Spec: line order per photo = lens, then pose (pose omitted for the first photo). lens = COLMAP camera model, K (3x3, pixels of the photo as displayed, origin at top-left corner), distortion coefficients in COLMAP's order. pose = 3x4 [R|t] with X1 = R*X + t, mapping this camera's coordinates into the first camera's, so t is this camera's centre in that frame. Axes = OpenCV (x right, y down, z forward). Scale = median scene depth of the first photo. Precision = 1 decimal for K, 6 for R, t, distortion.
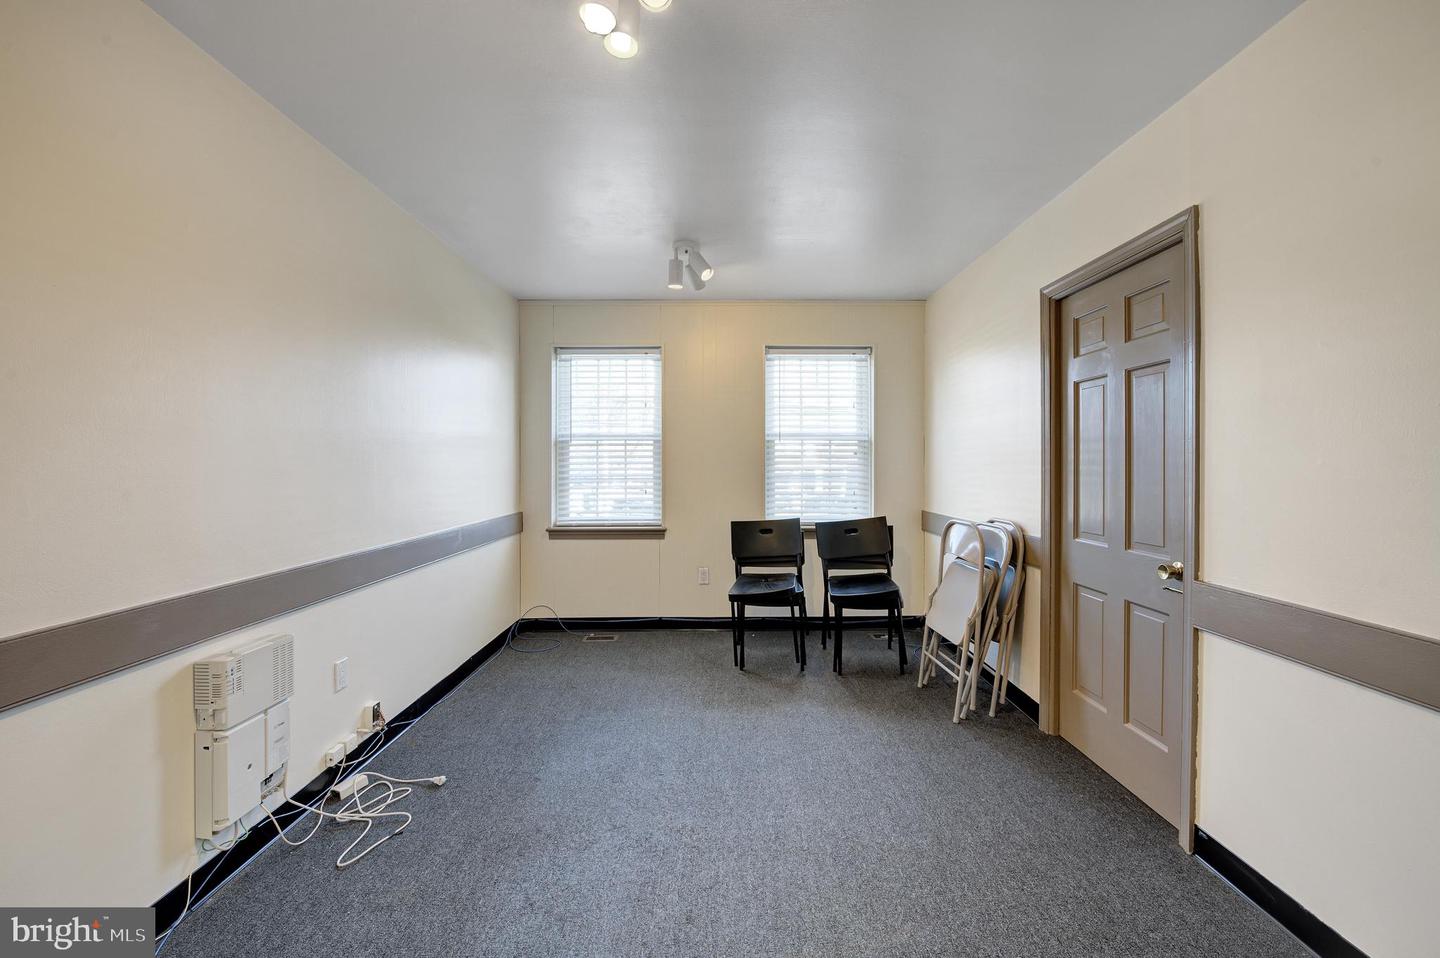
lens RADIAL K [[587.8, 0, 719.2], [0, 587.8, 459.1], [0, 0, 1]] dist [-0.008381, -0.001397]
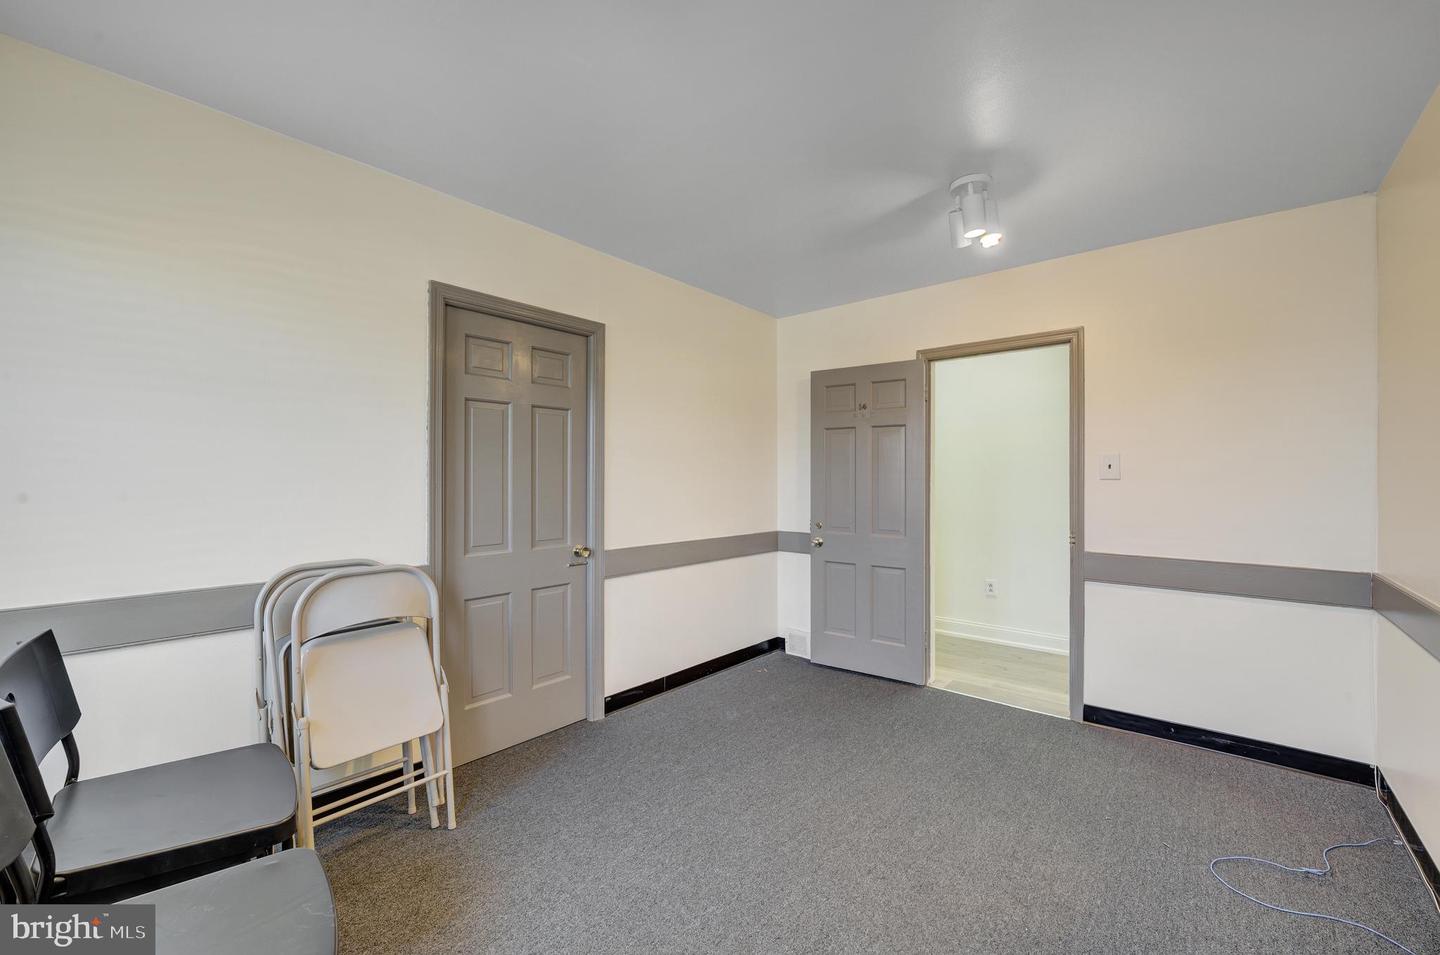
lens RADIAL K [[587.8, 0, 712.8], [0, 587.8, 485.9], [0, 0, 1]] dist [-0.008381, -0.001397]
pose [[-0.751285, -0.007521, 0.659935, -0.420104], [-0.002853, 0.999963, 0.008148, 0.009530], [-0.659972, 0.004239, -0.751278, 1.688340]]
